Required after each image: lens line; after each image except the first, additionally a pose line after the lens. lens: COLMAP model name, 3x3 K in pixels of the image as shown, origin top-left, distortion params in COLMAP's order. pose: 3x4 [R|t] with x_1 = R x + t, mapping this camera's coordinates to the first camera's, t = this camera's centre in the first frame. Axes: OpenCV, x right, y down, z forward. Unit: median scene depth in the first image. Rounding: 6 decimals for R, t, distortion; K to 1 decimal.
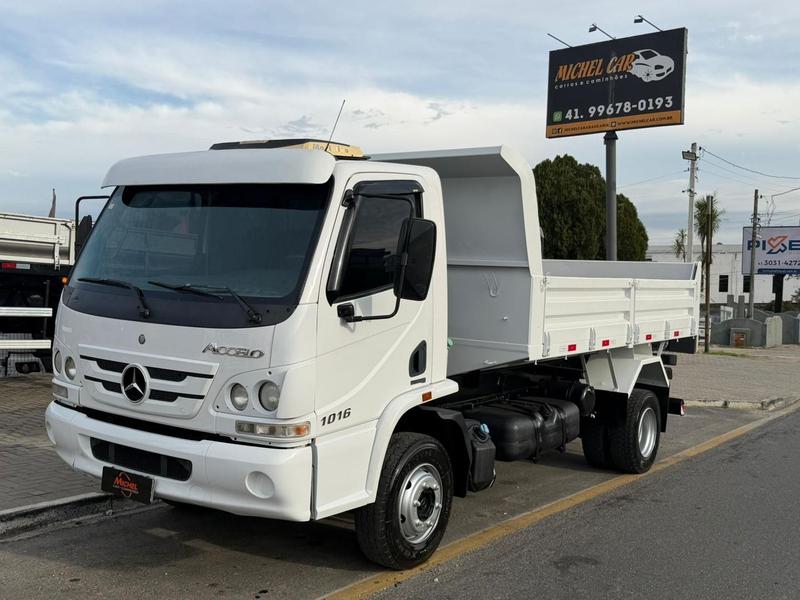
lens RADIAL K [[838.8, 0, 393.9], [0, 838.8, 306.8], [0, 0, 1]] dist [0.060319, 0.000000]
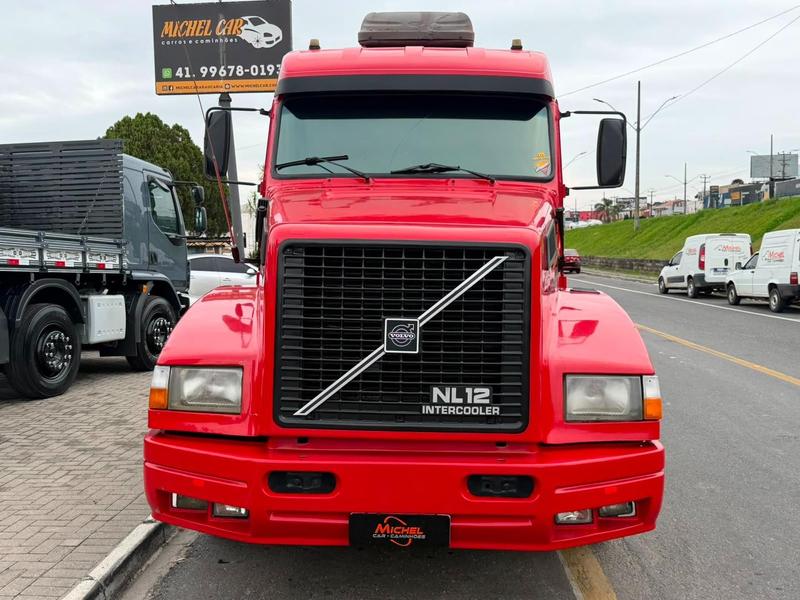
lens RADIAL K [[805.6, 0, 398.7], [0, 805.6, 298.7], [0, 0, 1]] dist [0.070900, 0.000000]
pose [[0.824112, -0.079564, 0.560811, -0.142055], [0.056327, 0.996689, 0.058632, -0.004981], [-0.563619, -0.016730, 0.825865, 0.062556]]
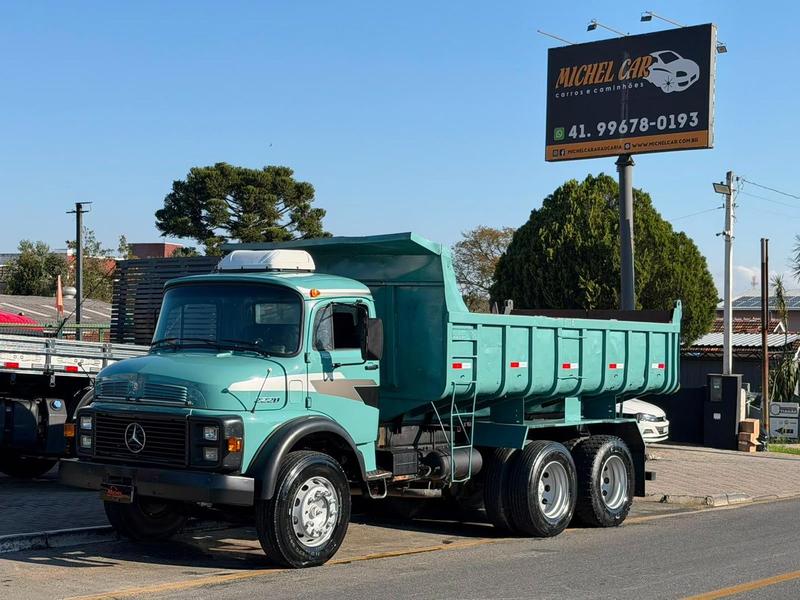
lens RADIAL K [[1412.3, 0, 394.6], [0, 1412.3, 295.8], [0, 0, 1]] dist [0.139982, 0.000000]
pose [[0.999590, -0.001931, -0.028552, 0.086356], [0.000098, 0.997948, -0.064032, -0.000023], [0.028617, 0.064003, 0.997539, -0.270576]]
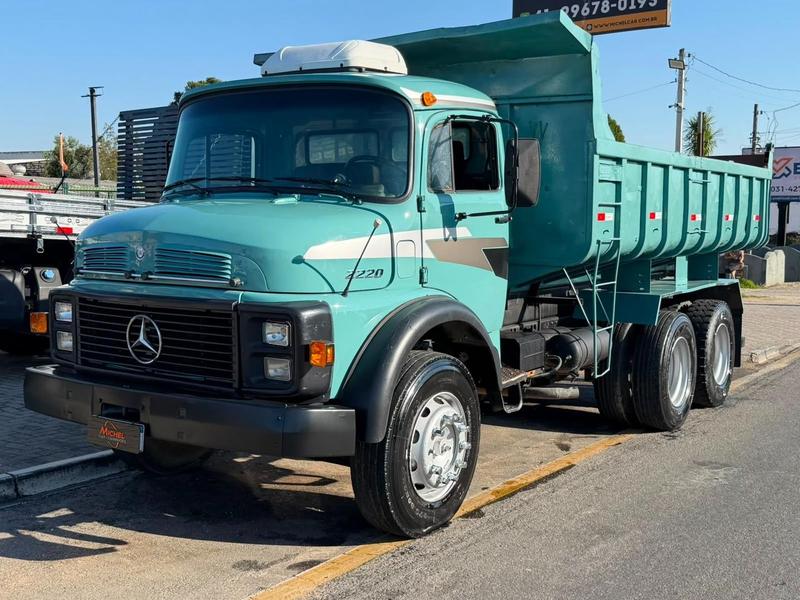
lens RADIAL K [[953.7, 0, 406.5], [0, 953.7, 294.1], [0, 0, 1]] dist [0.068969, 0.000000]
pose [[0.998642, -0.018559, 0.048685, 0.024562], [0.016059, 0.998556, 0.051257, -0.001177], [-0.049566, -0.050405, 0.997498, 0.033554]]
